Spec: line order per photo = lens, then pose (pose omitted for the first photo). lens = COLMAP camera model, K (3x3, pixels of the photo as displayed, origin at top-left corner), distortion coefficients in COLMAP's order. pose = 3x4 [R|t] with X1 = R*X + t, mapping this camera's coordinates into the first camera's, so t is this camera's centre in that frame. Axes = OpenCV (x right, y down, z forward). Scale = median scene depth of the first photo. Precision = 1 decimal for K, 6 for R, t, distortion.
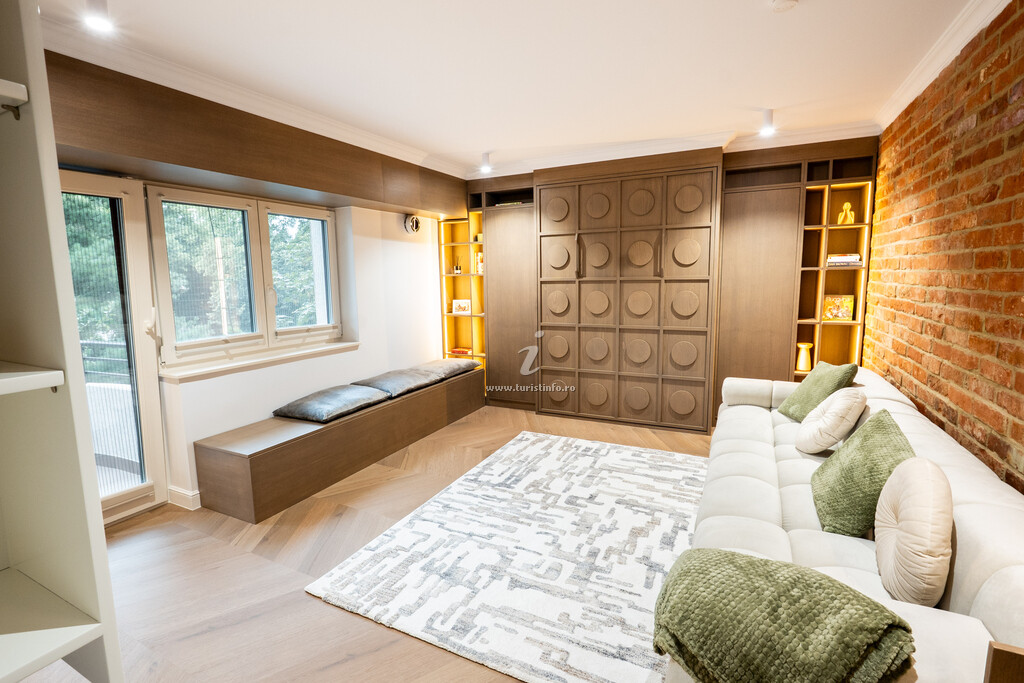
lens RADIAL K [[485.6, 0, 512.9], [0, 485.6, 339.1], [0, 0, 1]] dist [-0.018431, 0.001430]
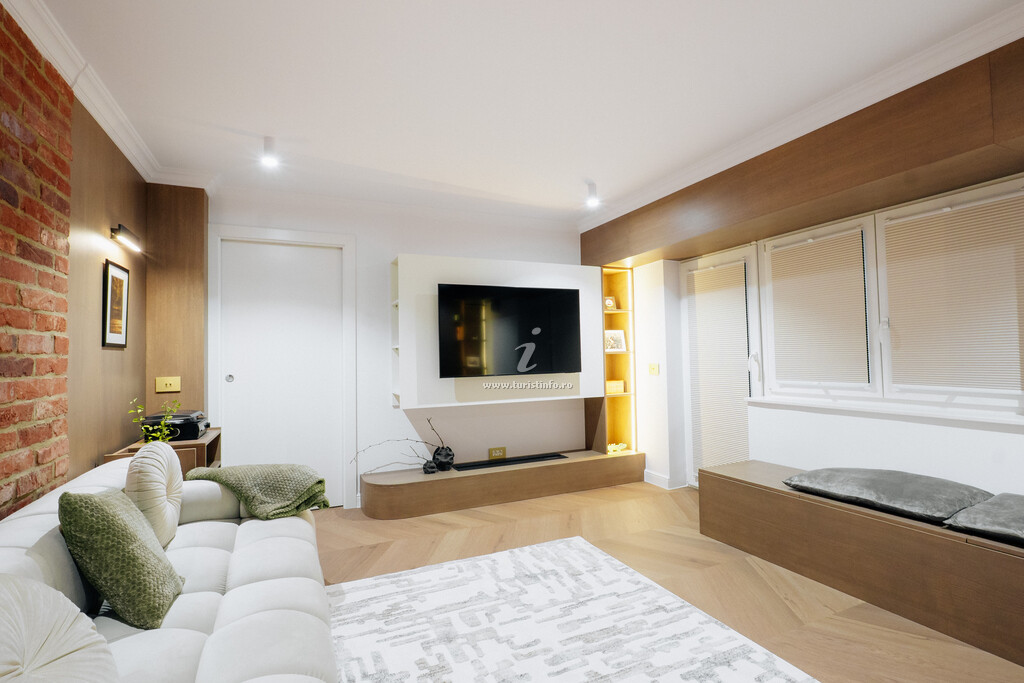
lens RADIAL K [[485.6, 0, 497.7], [0, 485.6, 334.1], [0, 0, 1]] dist [-0.018431, 0.001430]
pose [[-0.656664, -0.004262, -0.754172, 0.444021], [-0.069968, 0.996016, 0.055293, -0.076552], [0.750931, 0.089077, -0.654345, 0.938104]]
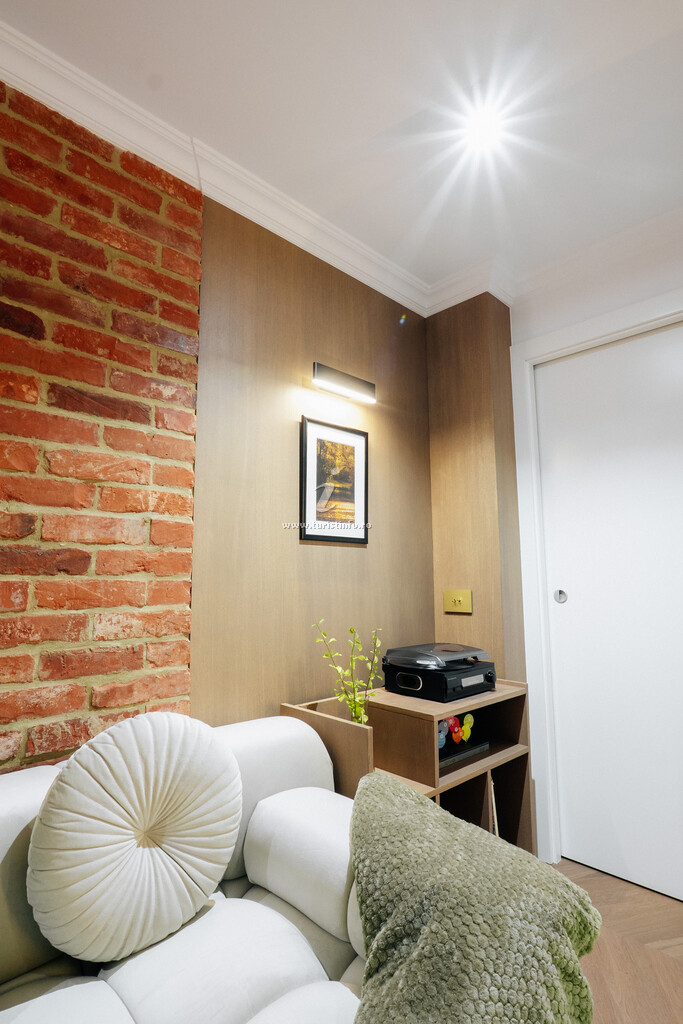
lens RADIAL K [[524.0, 0, 330.8], [0, 524.0, 513.6], [0, 0, 1]] dist [-0.017053, 0.003101]
pose [[-0.937521, 0.059699, 0.342767, 0.113804], [0.061851, 0.998074, -0.004660, -0.008162], [-0.342386, 0.016832, -0.939409, 0.570715]]
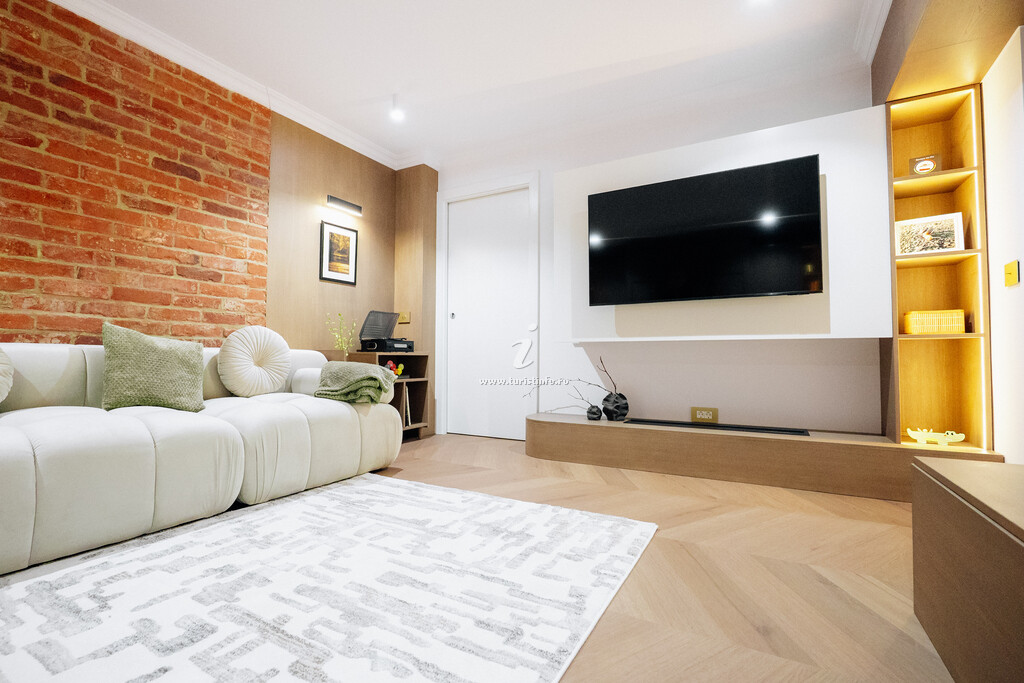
lens RADIAL K [[457.0, 0, 504.7], [0, 457.0, 336.3], [0, 0, 1]] dist [-0.012259, 0.000597]
pose [[-0.997262, 0.013574, 0.072699, -0.120107], [0.019963, 0.995931, 0.087883, 0.051933], [-0.071210, 0.089093, -0.993474, 1.003925]]
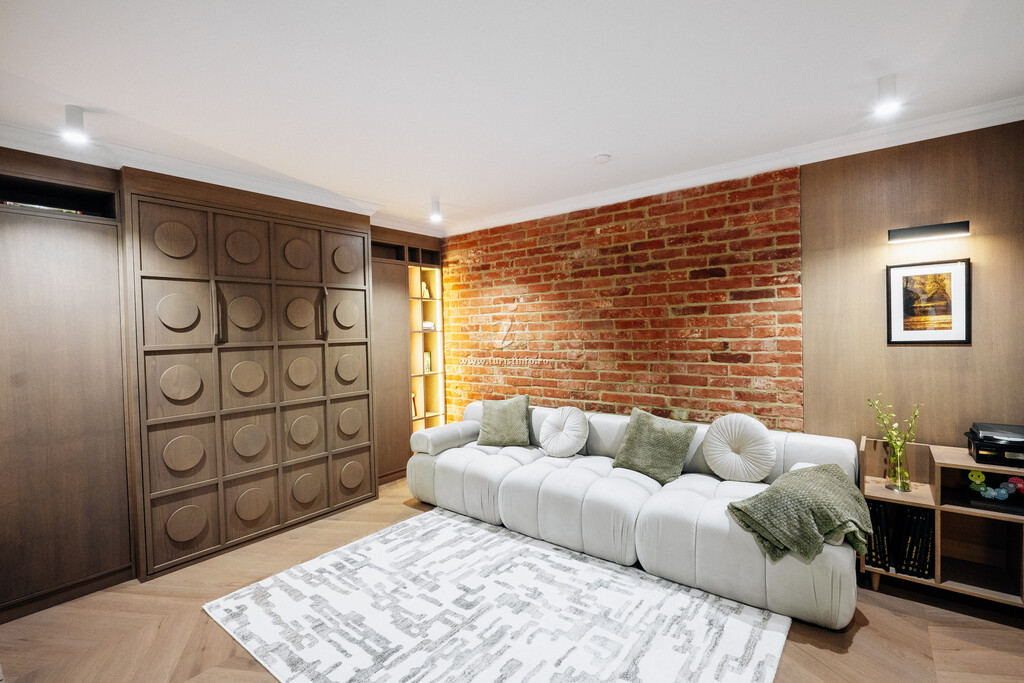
lens RADIAL K [[457.0, 0, 514.1], [0, 457.0, 339.4], [0, 0, 1]] dist [-0.012259, 0.000597]
pose [[0.203698, -0.006123, 0.979015, -0.470905], [0.148860, 0.988547, -0.024790, -0.061404], [-0.967651, 0.150786, 0.202277, 0.528452]]
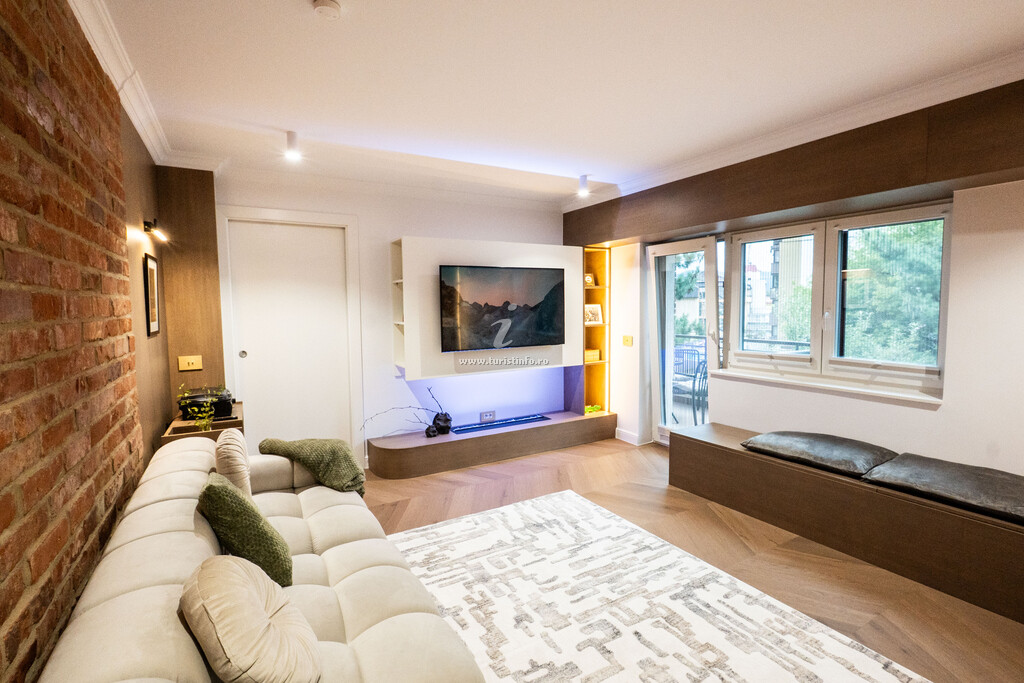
lens RADIAL K [[485.6, 0, 495.9], [0, 485.6, 328.6], [0, 0, 1]] dist [-0.018431, 0.001430]
pose [[-0.579289, 0.067894, -0.812290, 0.575463], [-0.085184, 0.986026, 0.143165, -0.138929], [0.810659, 0.152128, -0.565410, 0.913768]]
